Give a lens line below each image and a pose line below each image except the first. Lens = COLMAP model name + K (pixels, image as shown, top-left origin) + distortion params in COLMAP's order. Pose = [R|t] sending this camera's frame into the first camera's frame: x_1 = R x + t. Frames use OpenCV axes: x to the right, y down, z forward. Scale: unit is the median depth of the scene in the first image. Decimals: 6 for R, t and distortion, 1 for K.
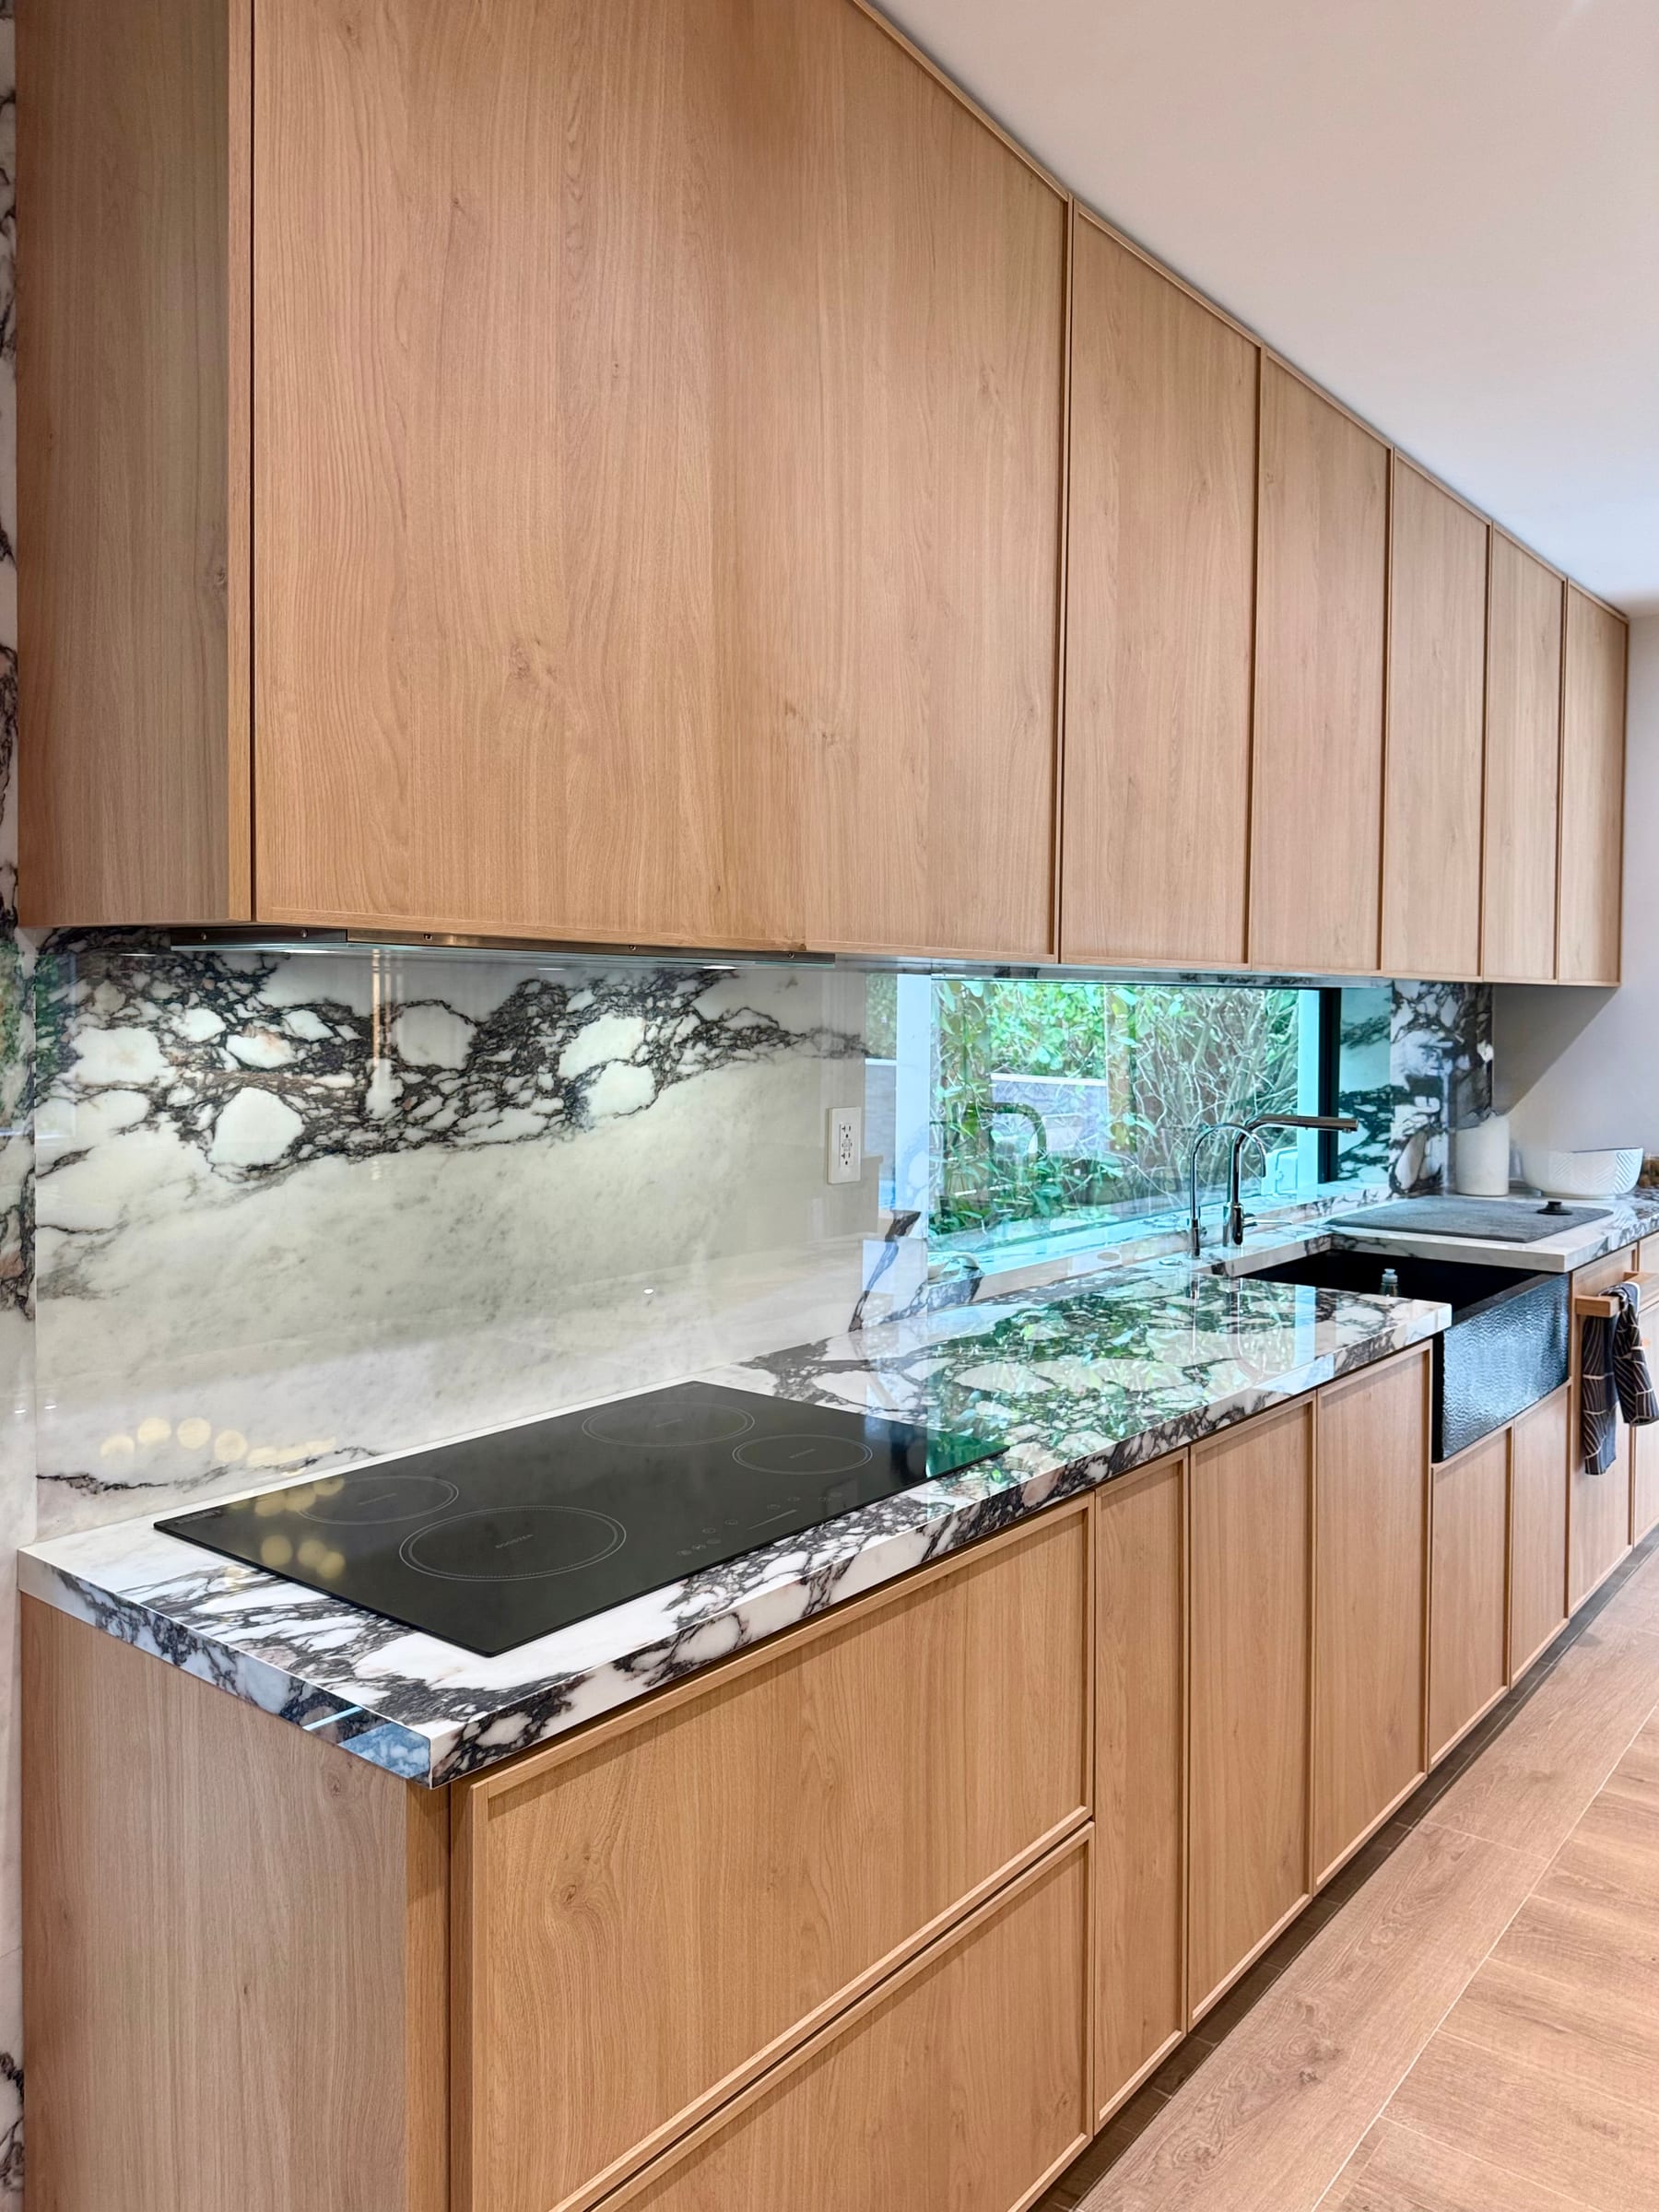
lens RADIAL K [[1579.9, 0, 879.9], [0, 1579.9, 1072.1], [0, 0, 1]] dist [0.021081, -0.033456]
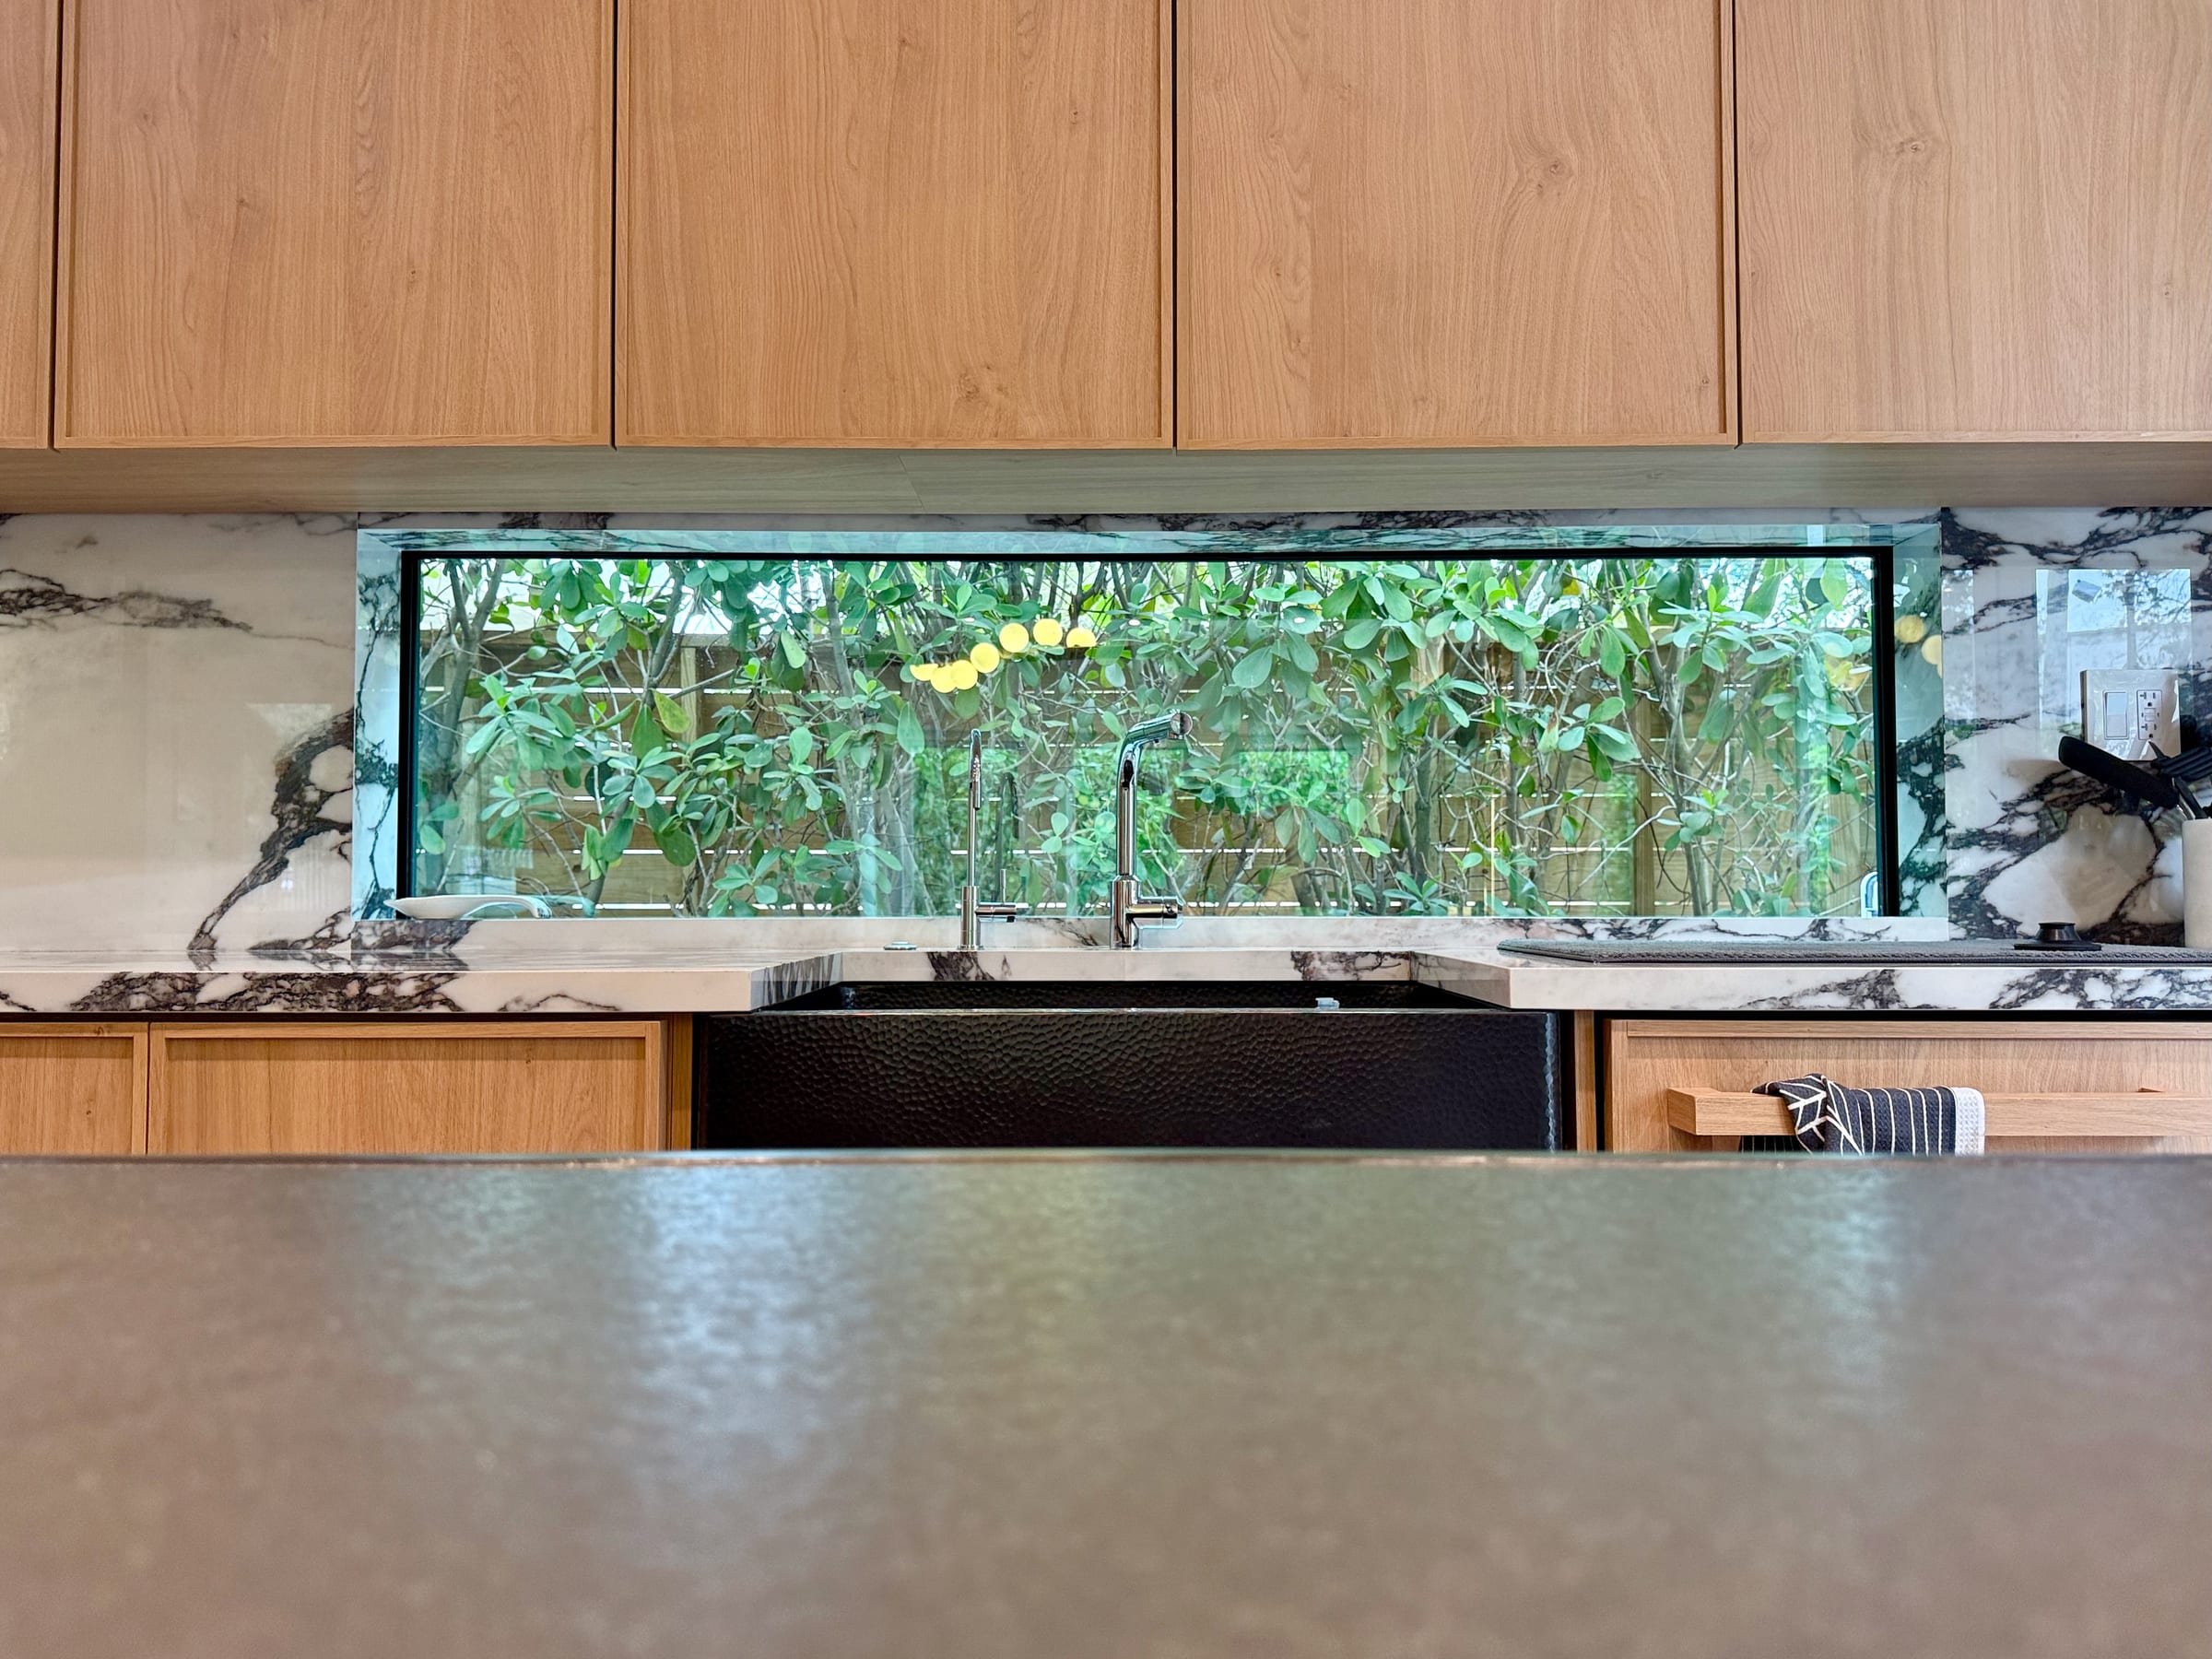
lens RADIAL K [[1579.9, 0, 1086.8], [0, 1579.9, 848.8], [0, 0, 1]] dist [0.021081, -0.033456]
pose [[0.609232, -0.036099, -0.792170, 1.235917], [-0.026651, 0.997467, -0.065950, 0.200759], [0.792544, 0.061291, 0.606727, 1.105387]]
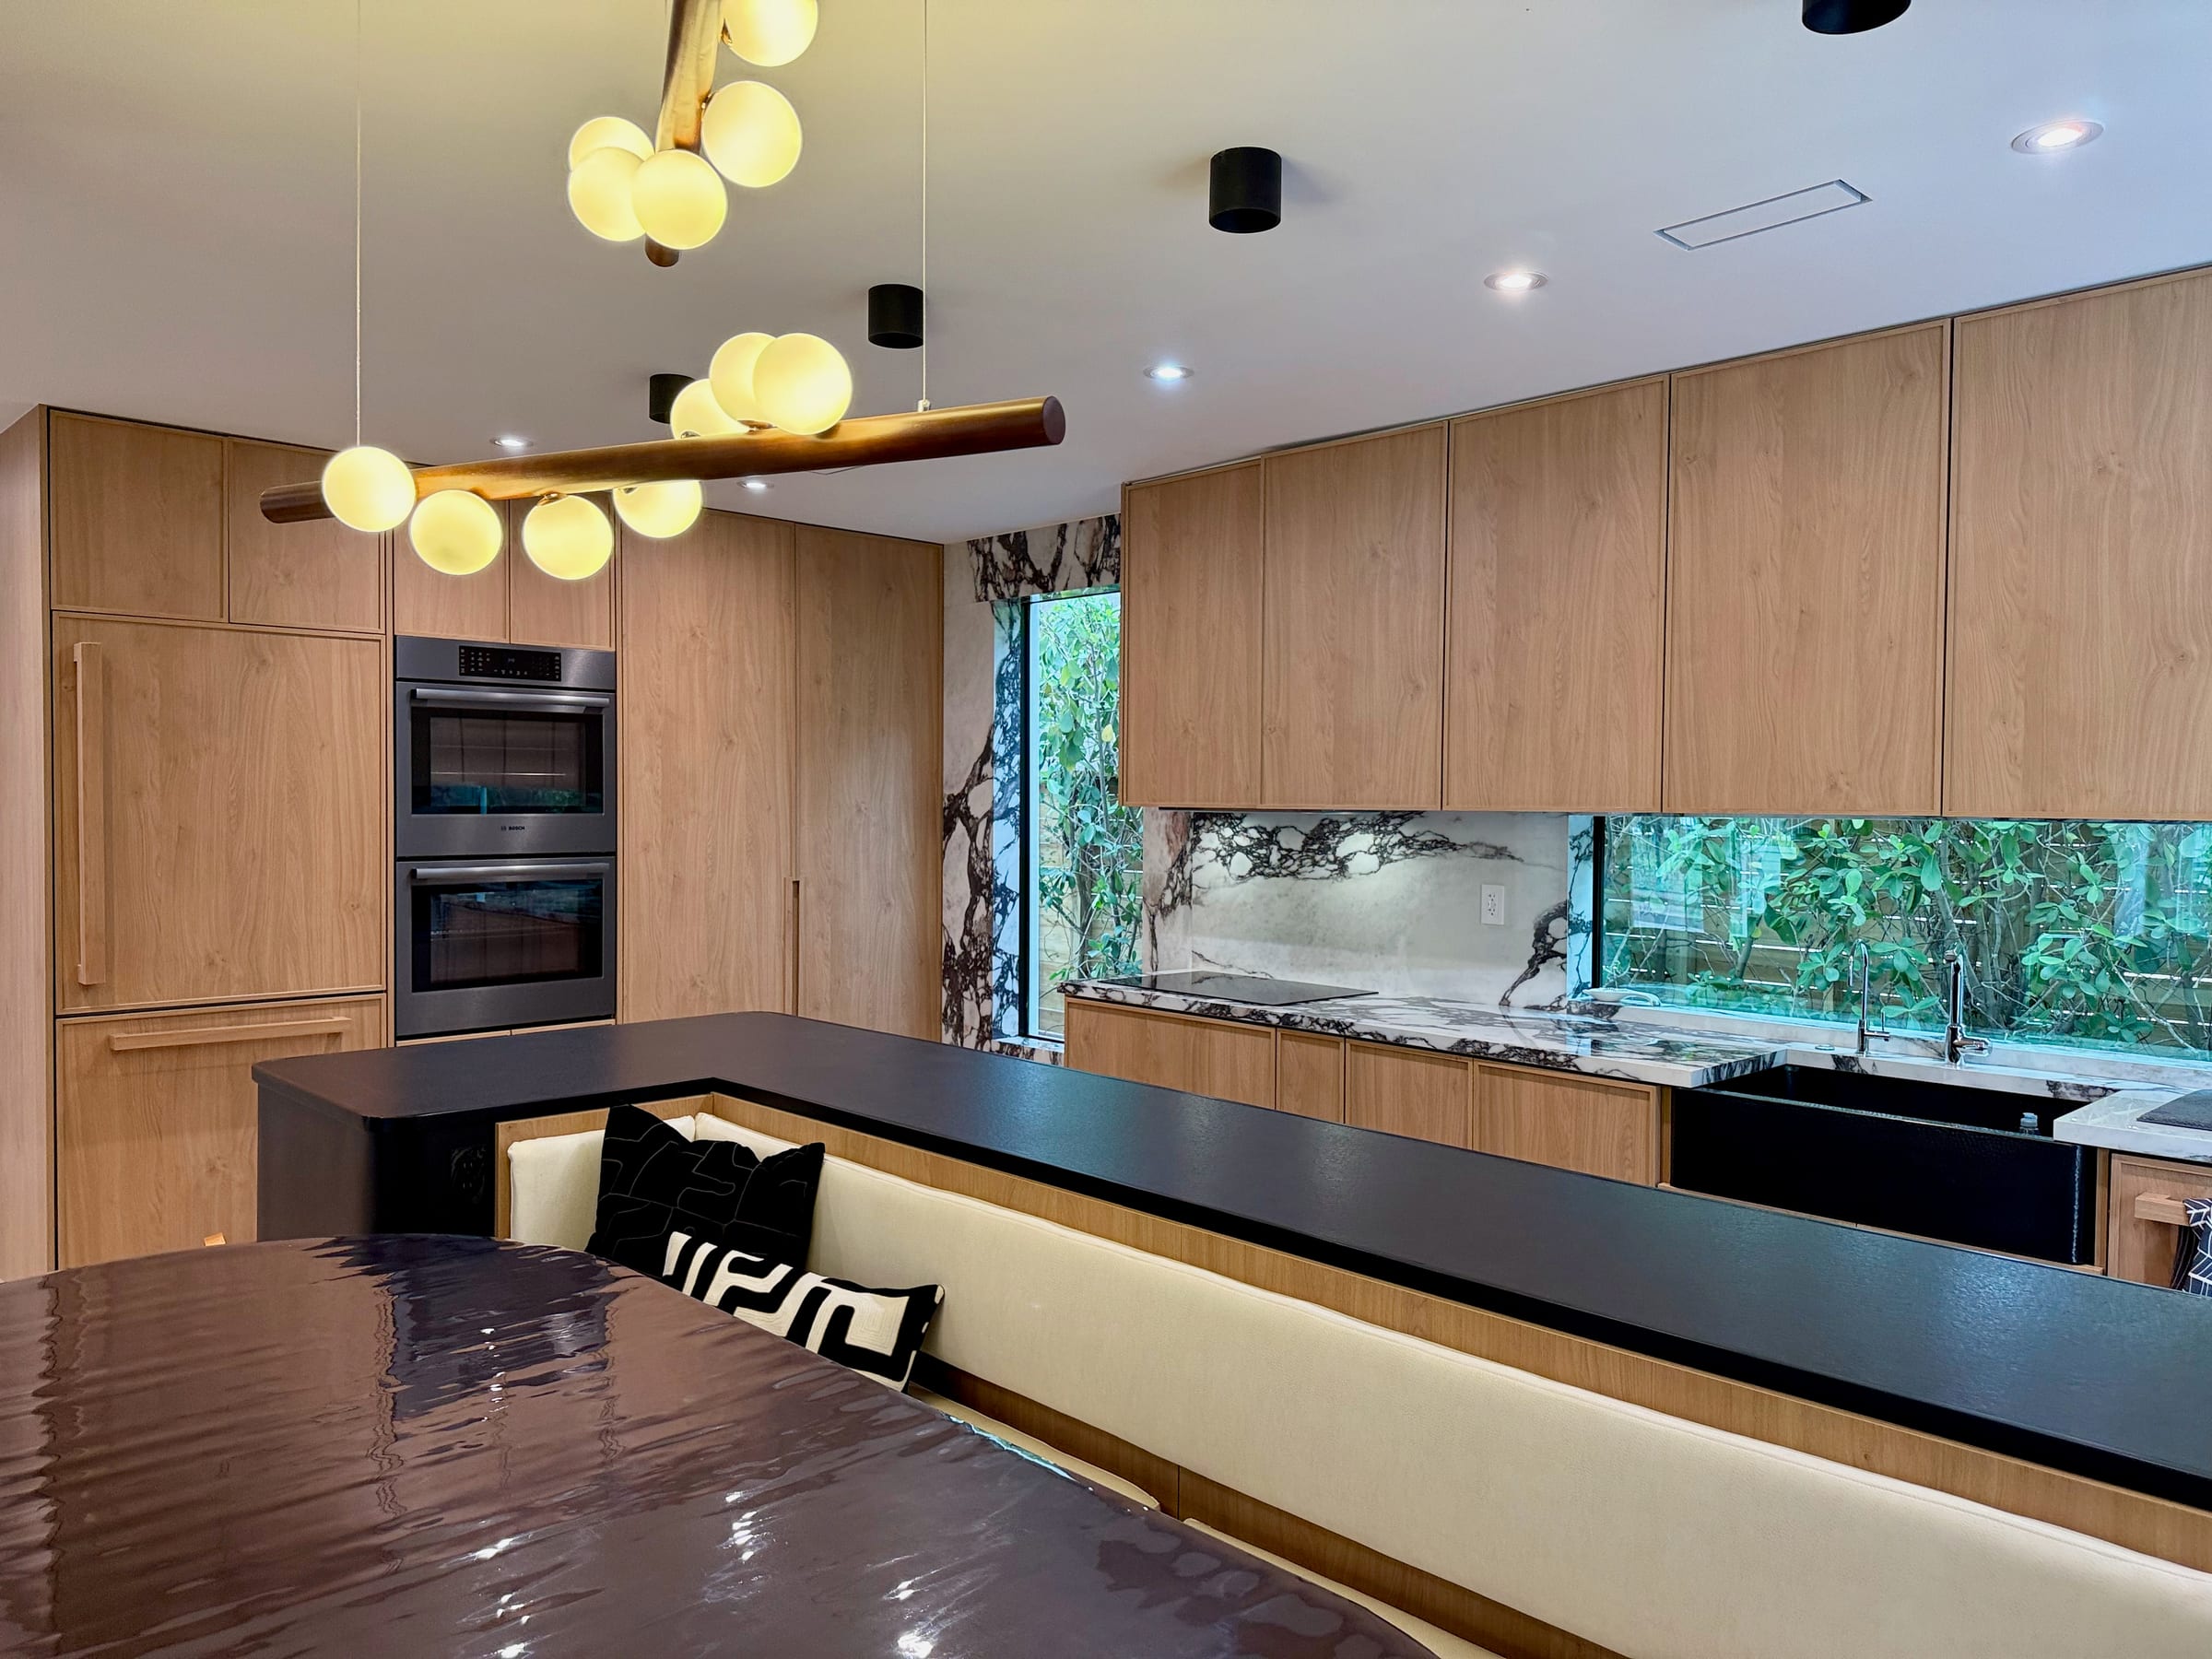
lens RADIAL K [[1579.9, 0, 1086.7], [0, 1579.9, 837.7], [0, 0, 1]] dist [0.021081, -0.033456]
pose [[-0.157937, 0.014642, -0.987341, 2.465047], [-0.052419, 0.998356, 0.023190, -0.067295], [0.986057, 0.055418, -0.156910, 1.028452]]
